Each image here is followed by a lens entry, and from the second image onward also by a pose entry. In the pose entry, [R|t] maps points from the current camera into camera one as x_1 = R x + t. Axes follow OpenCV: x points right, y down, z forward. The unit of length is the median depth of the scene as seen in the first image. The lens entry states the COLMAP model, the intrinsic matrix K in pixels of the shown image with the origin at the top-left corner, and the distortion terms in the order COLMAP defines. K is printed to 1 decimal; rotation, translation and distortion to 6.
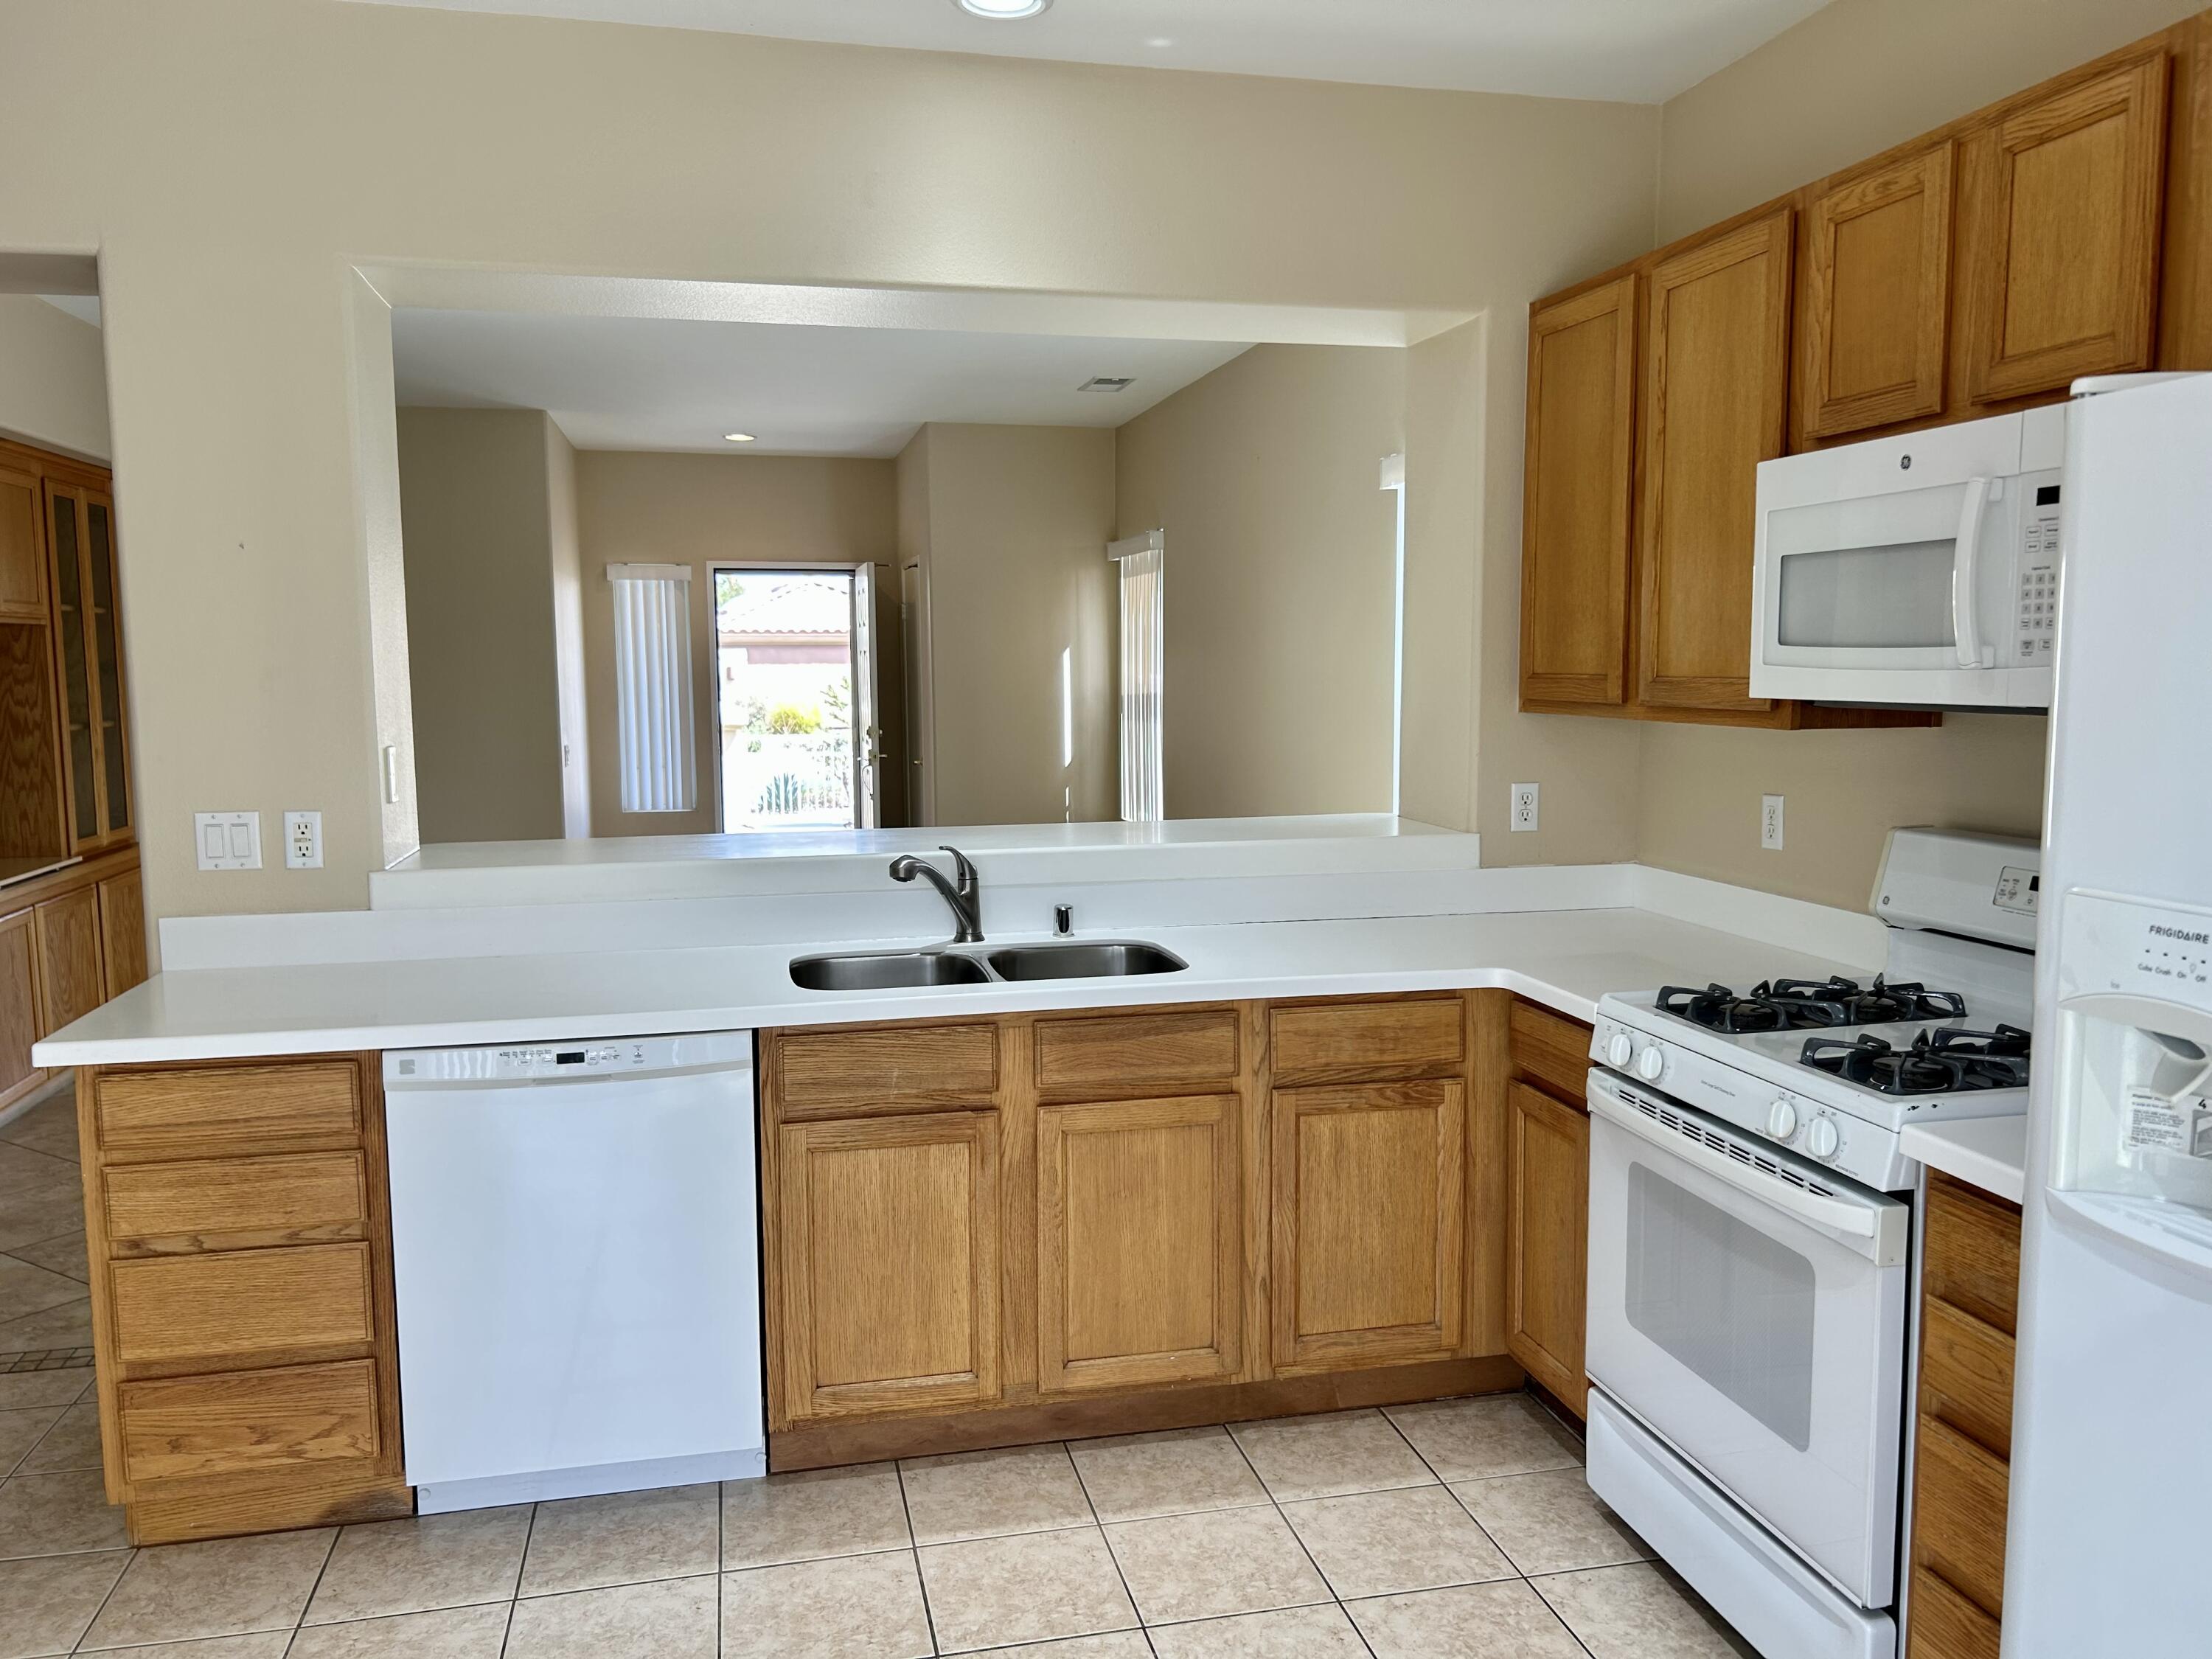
lens RADIAL K [[1690.9, 0, 1085.9], [0, 1690.9, 829.2], [0, 0, 1]] dist [0.033042, -0.009885]
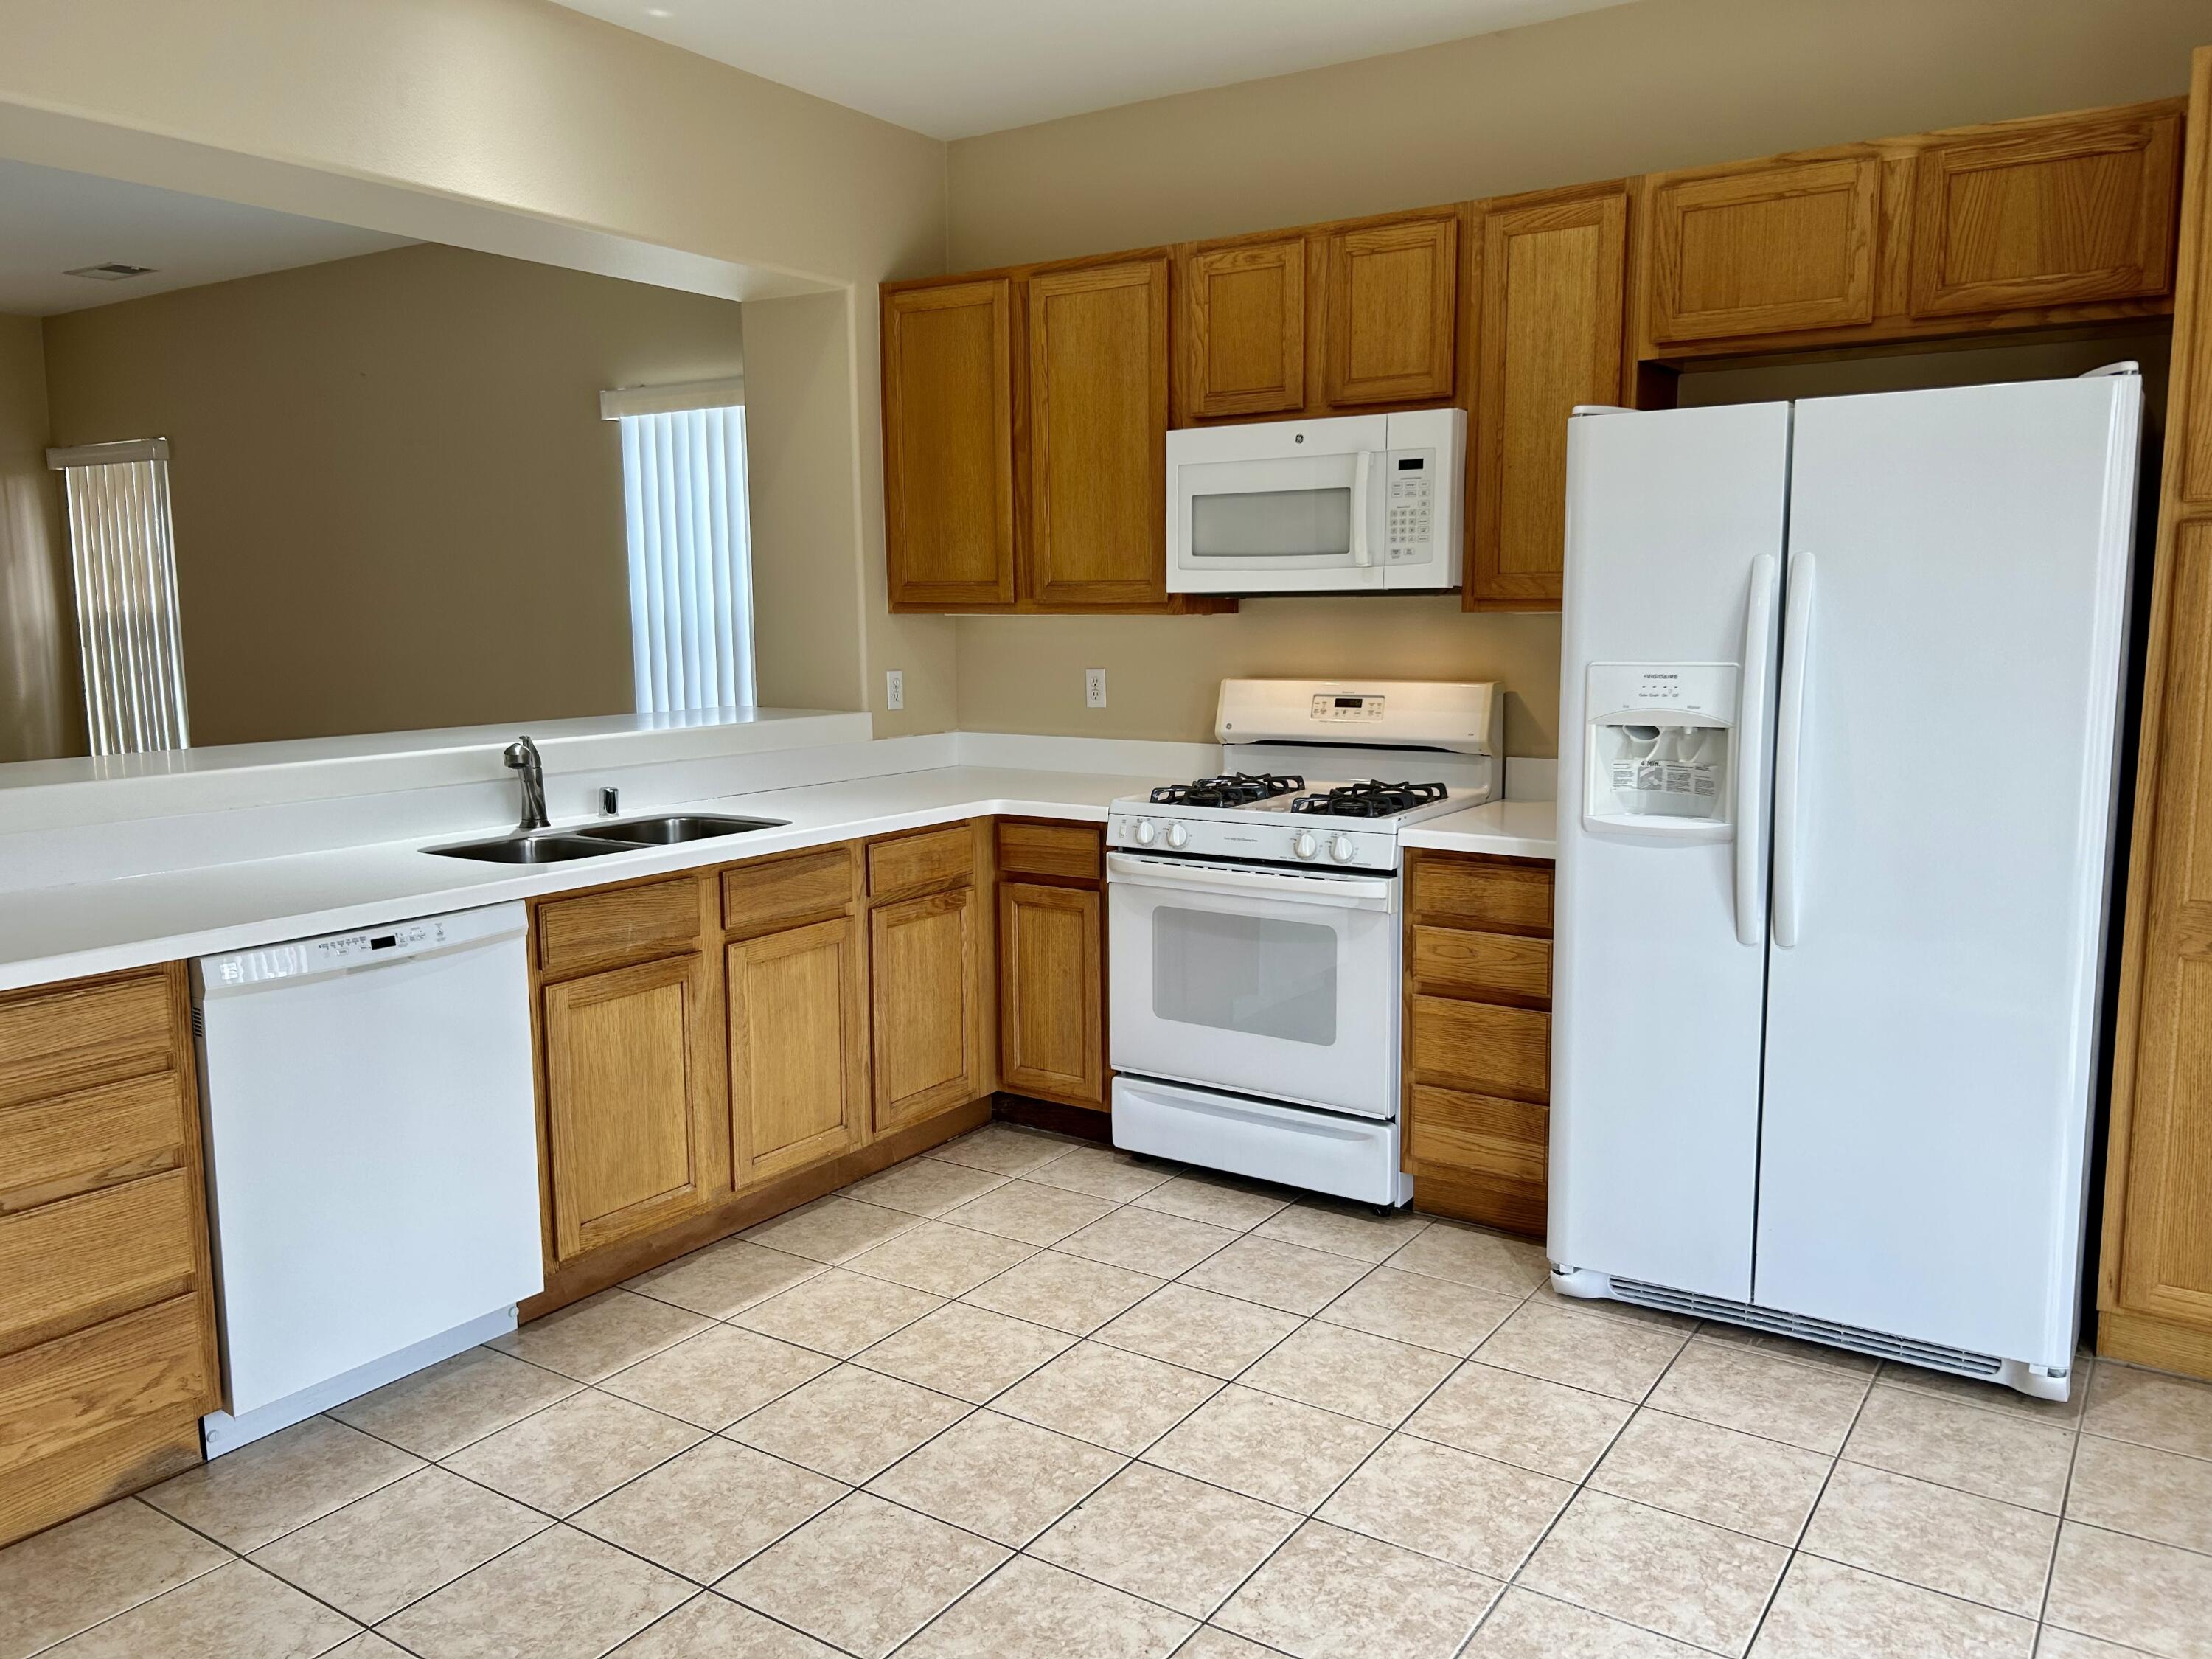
lens RADIAL K [[1680.8, 0, 1102.8], [0, 1680.8, 824.0], [0, 0, 1]] dist [0.069253, -0.074801]
pose [[0.723494, -0.088792, 0.684597, -0.631678], [0.072696, 0.995979, 0.052352, 0.040493], [-0.686493, 0.011891, 0.727040, -0.019979]]
